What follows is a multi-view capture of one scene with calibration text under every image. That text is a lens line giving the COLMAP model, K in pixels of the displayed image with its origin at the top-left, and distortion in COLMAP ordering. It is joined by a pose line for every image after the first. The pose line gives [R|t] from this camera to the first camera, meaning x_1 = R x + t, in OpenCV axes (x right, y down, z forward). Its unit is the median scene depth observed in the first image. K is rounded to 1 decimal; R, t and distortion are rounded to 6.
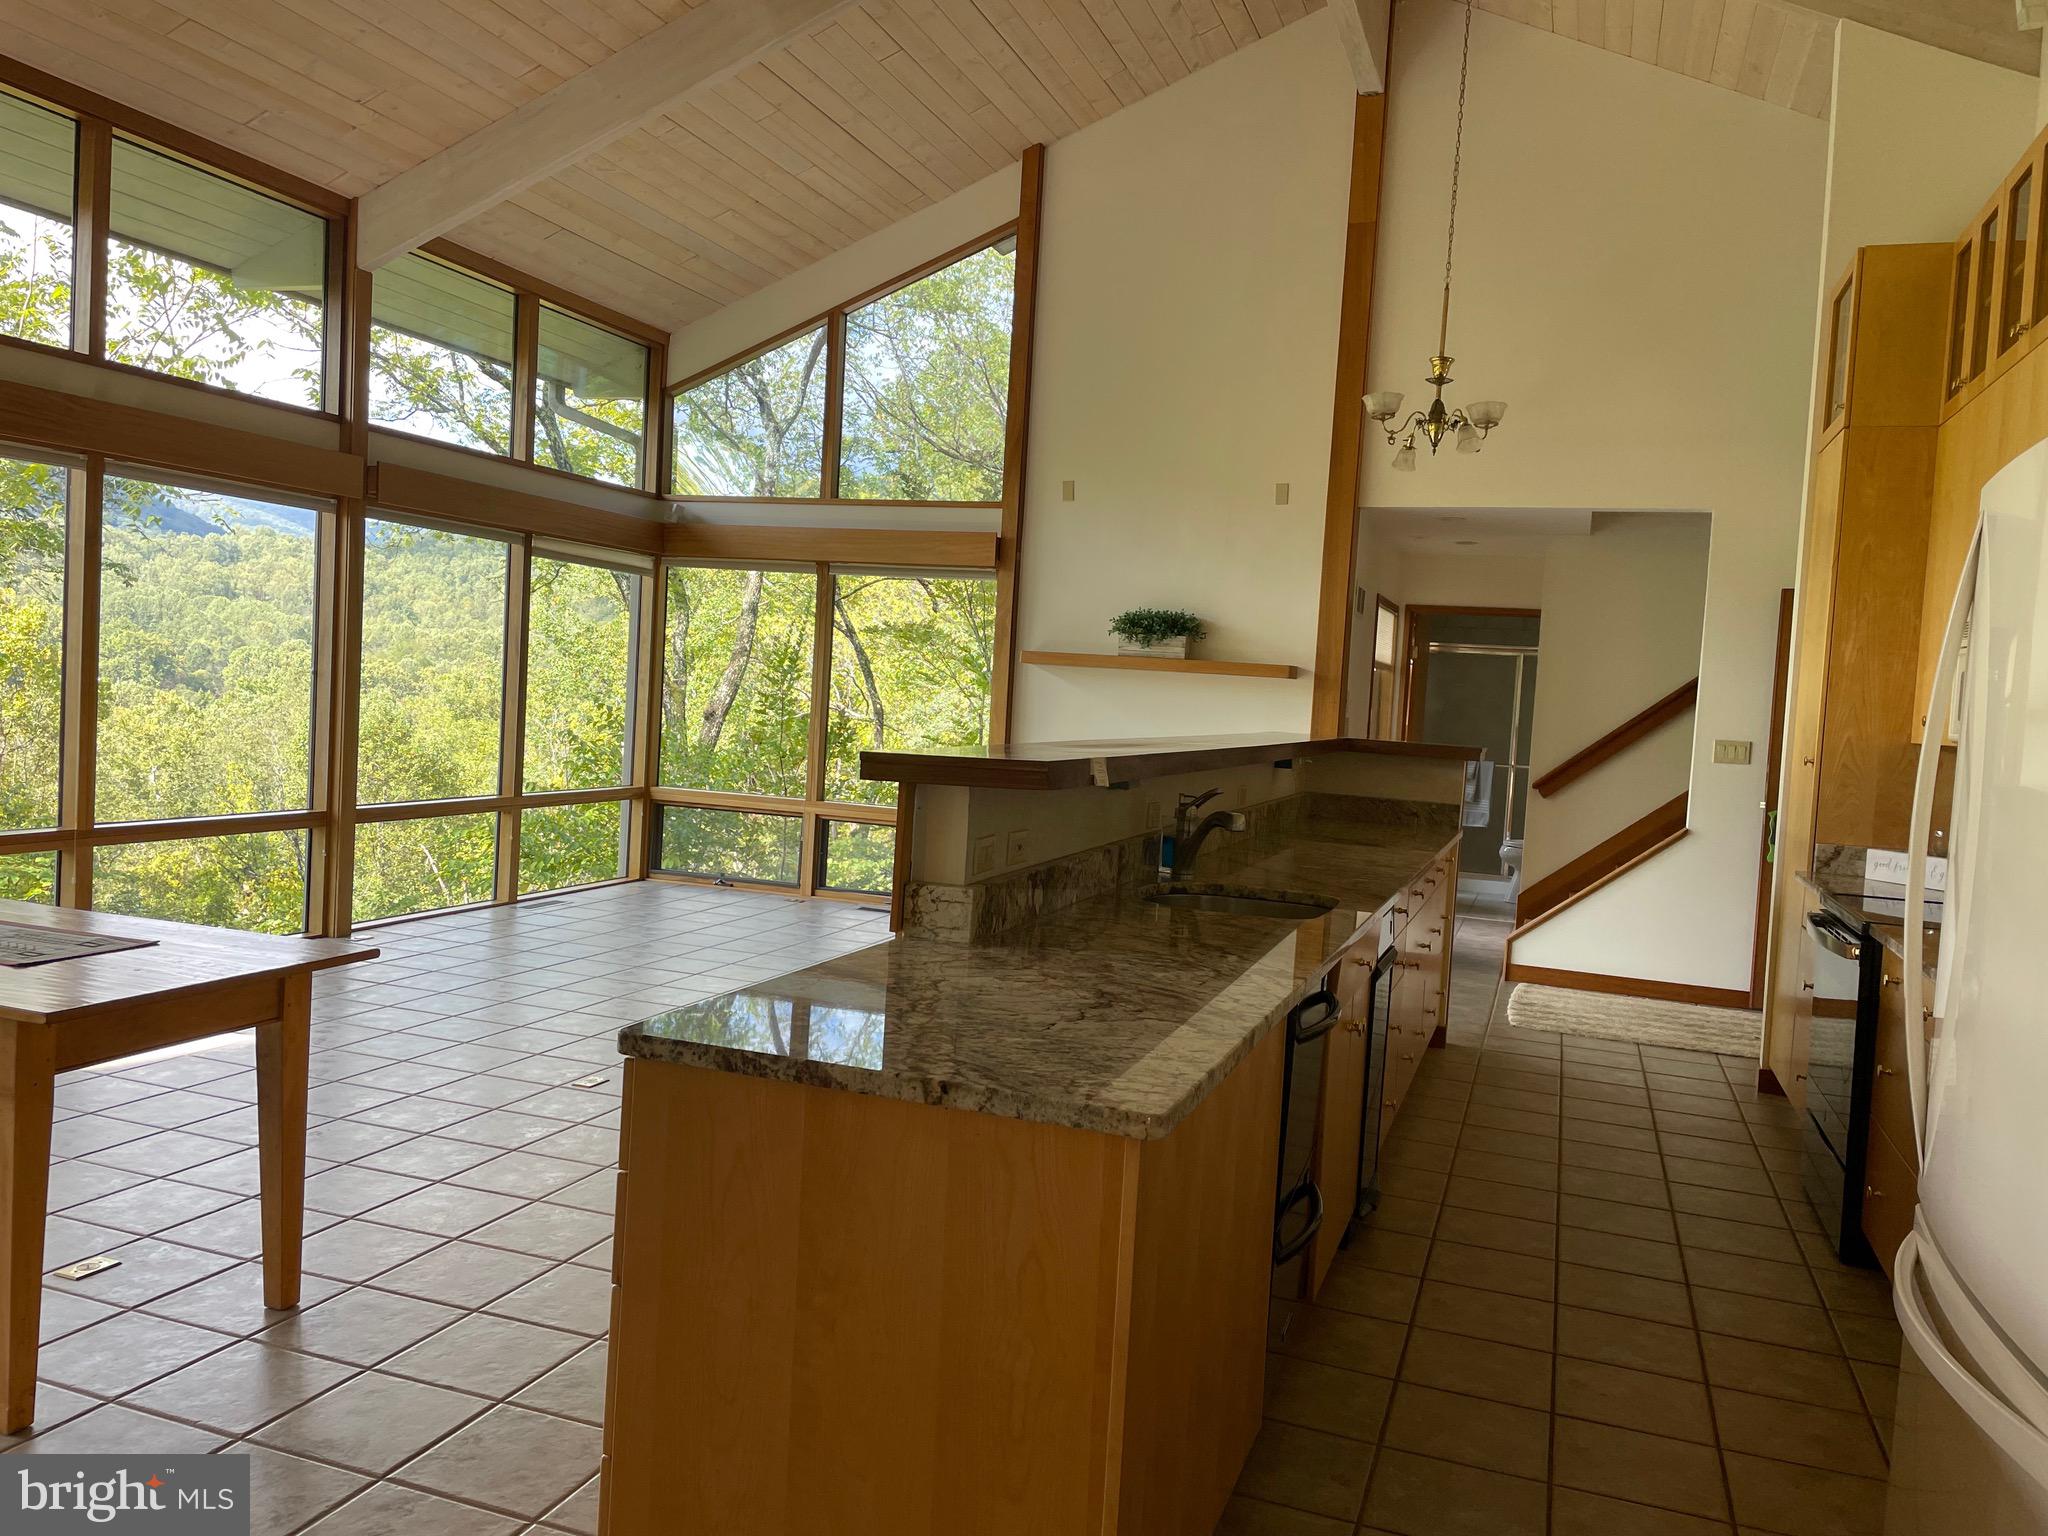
lens RADIAL K [[1538.3, 0, 1019.3], [0, 1538.3, 743.0], [0, 0, 1]] dist [0.092567, -0.119306]
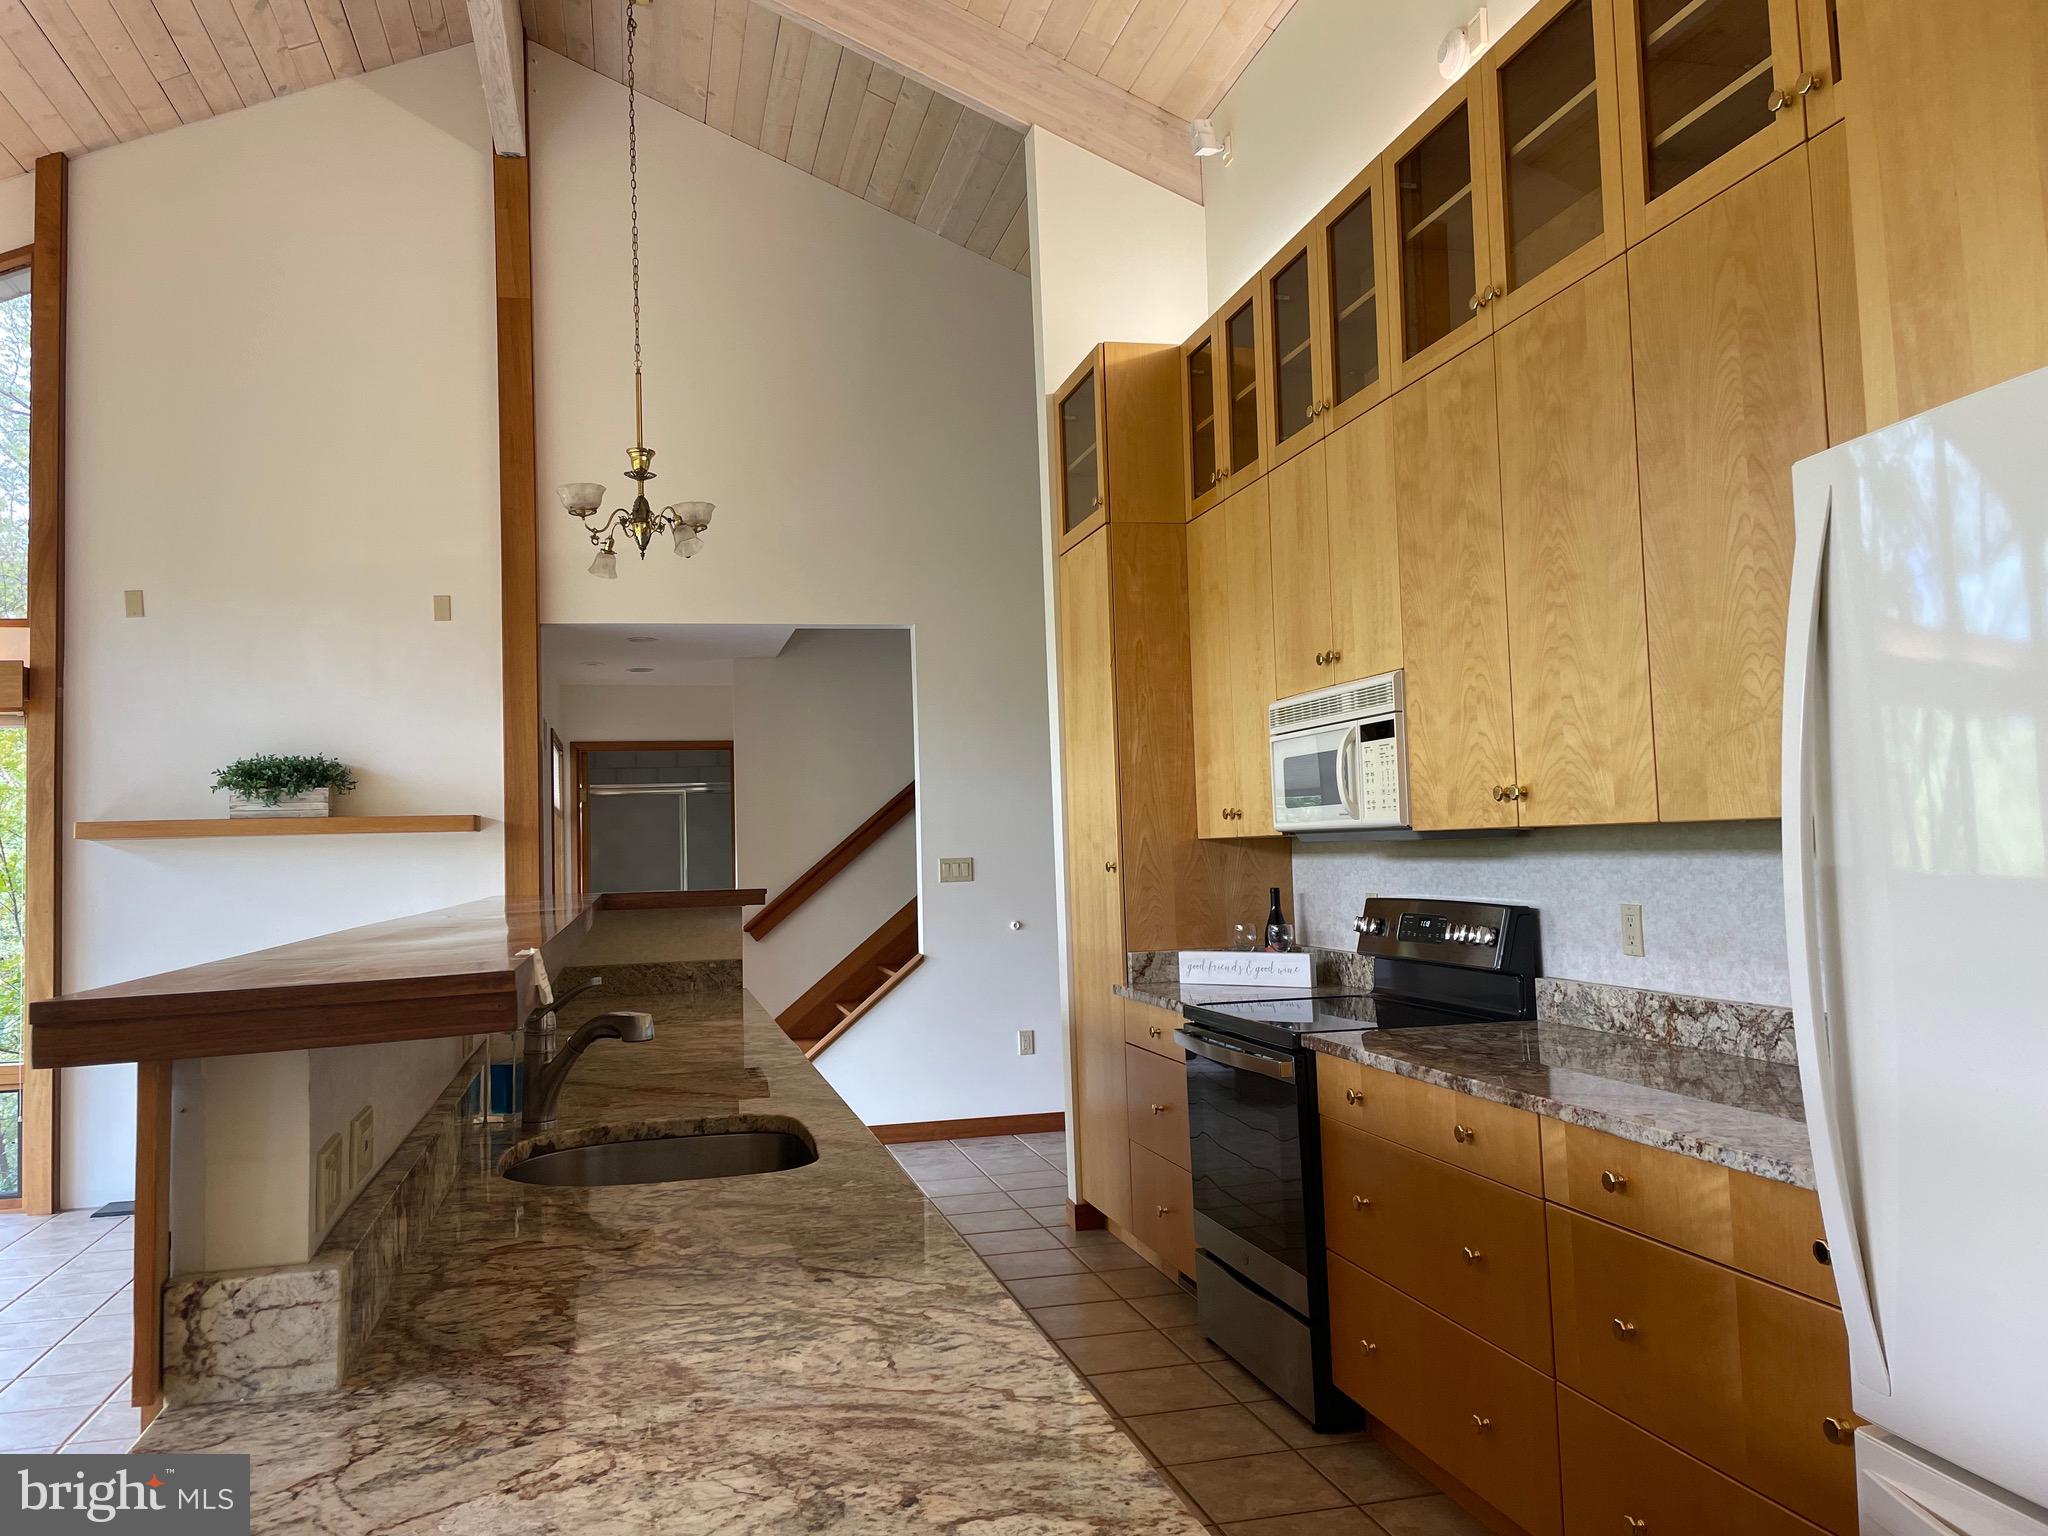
lens RADIAL K [[1538.3, 0, 1019.3], [0, 1538.3, 743.0], [0, 0, 1]] dist [0.092567, -0.119306]
pose [[0.830140, -0.045462, 0.555698, -0.040262], [0.100336, 0.992580, -0.068684, -0.003009], [-0.548452, 0.112774, 0.828542, 0.169199]]
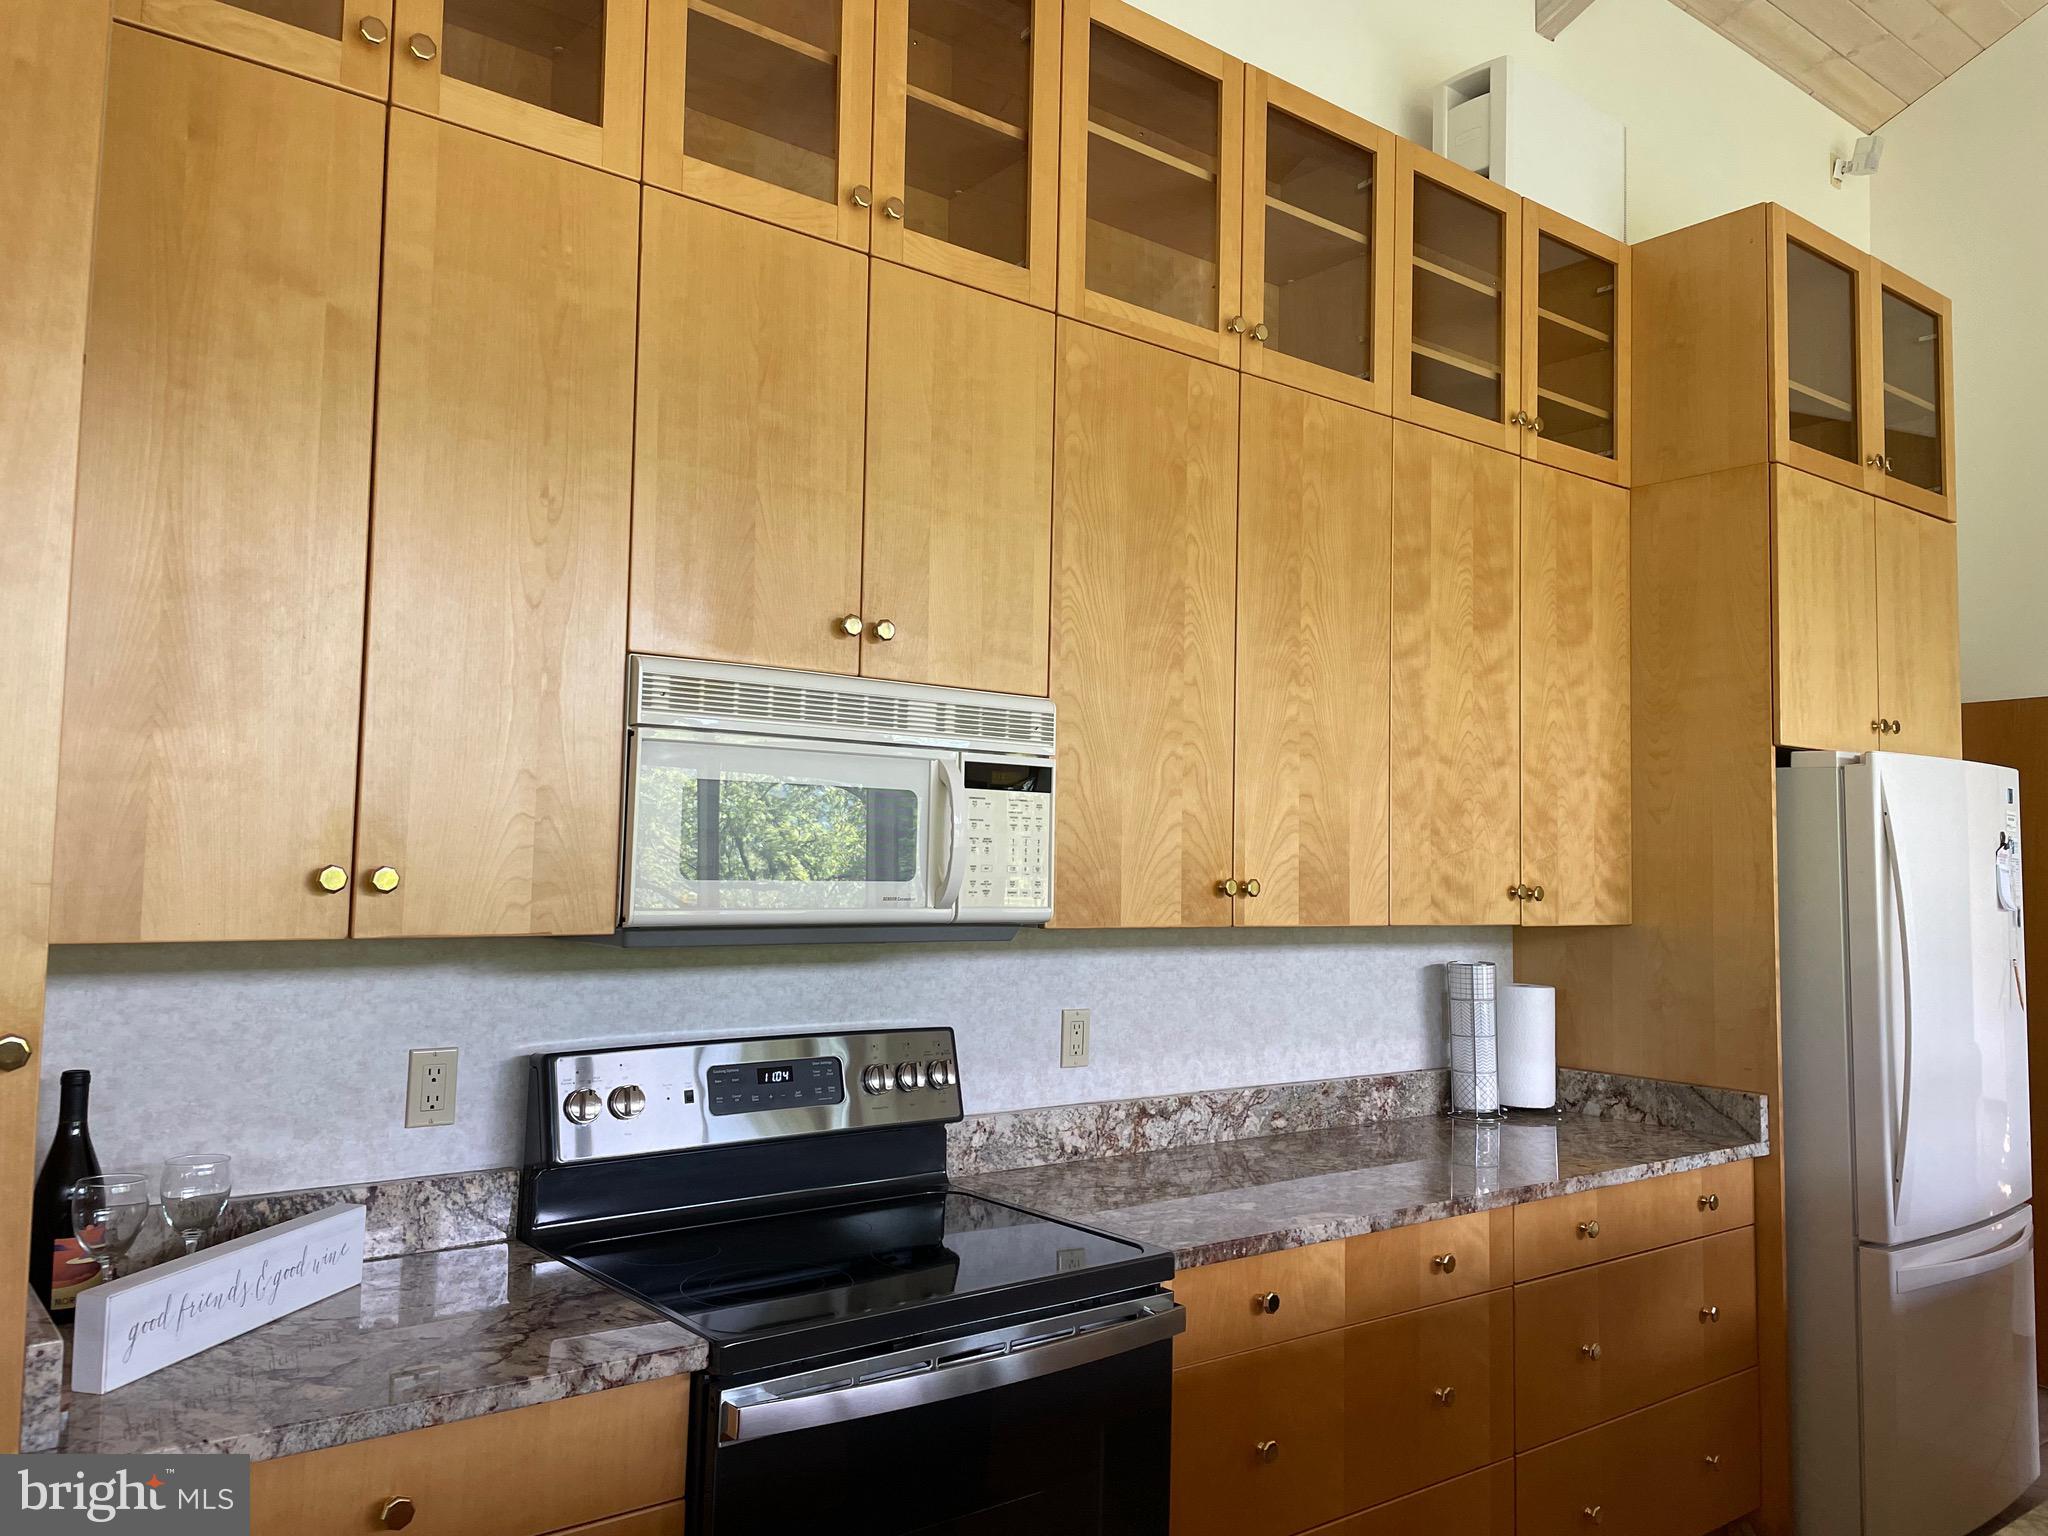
lens RADIAL K [[1538.3, 0, 1019.3], [0, 1538.3, 743.0], [0, 0, 1]] dist [0.092567, -0.119306]
pose [[-0.845476, -0.033627, 0.532954, 0.179005], [-0.049711, 0.998638, -0.015852, -0.035421], [-0.531695, -0.039897, -0.845996, 0.875779]]
